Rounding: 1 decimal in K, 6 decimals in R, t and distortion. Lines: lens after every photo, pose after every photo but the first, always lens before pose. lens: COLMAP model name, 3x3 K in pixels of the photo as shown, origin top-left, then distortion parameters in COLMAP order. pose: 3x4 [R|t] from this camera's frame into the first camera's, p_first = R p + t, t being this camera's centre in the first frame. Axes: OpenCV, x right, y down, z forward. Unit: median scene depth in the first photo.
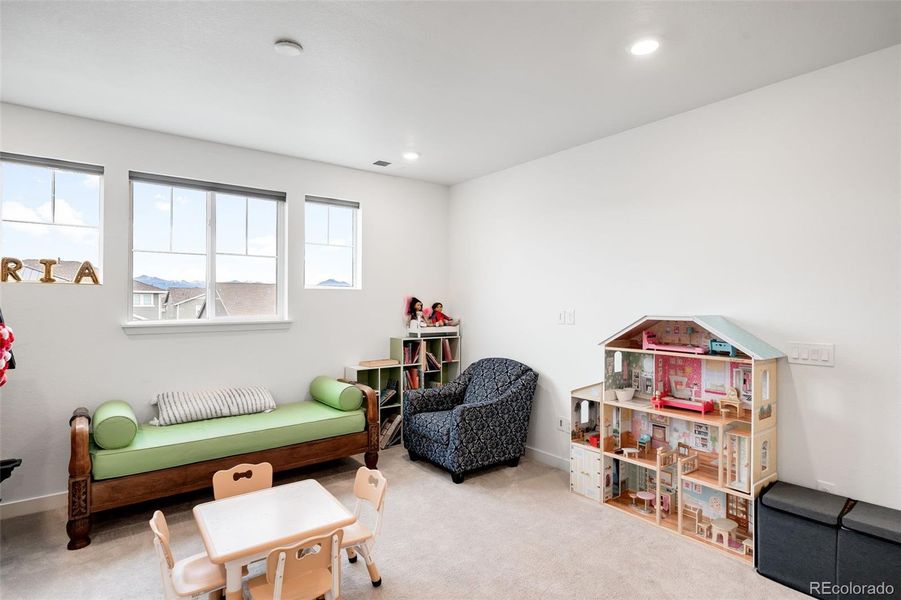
lens RADIAL K [[464.0, 0, 451.2], [0, 464.0, 297.6], [0, 0, 1]] dist [-0.000801, 0.001532]
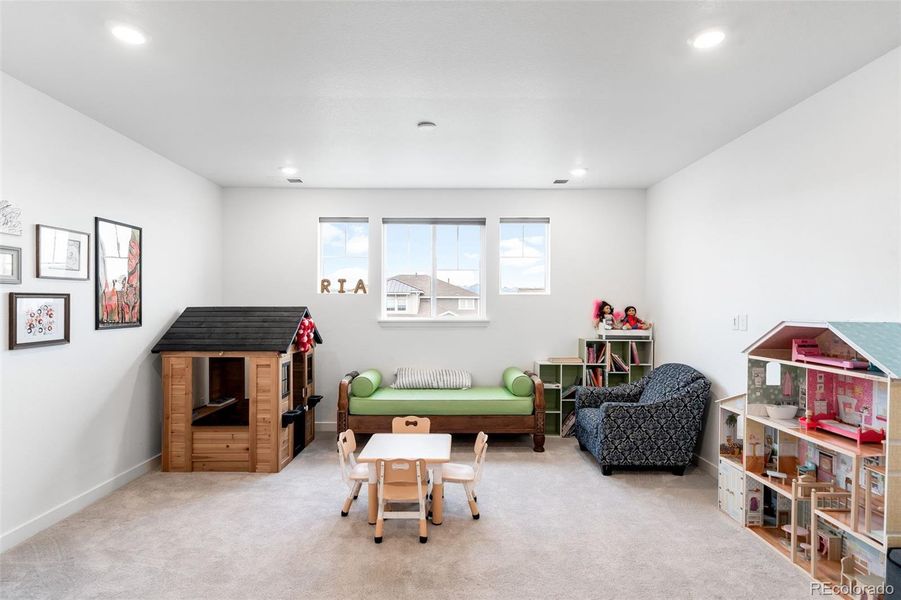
lens RADIAL K [[464.0, 0, 452.8], [0, 464.0, 304.8], [0, 0, 1]] dist [-0.000801, 0.001532]
pose [[0.796418, 0.000497, -0.604746, 0.398114], [0.003583, 0.999978, 0.005540, 0.000888], [0.604736, -0.006578, 0.796399, -0.062610]]
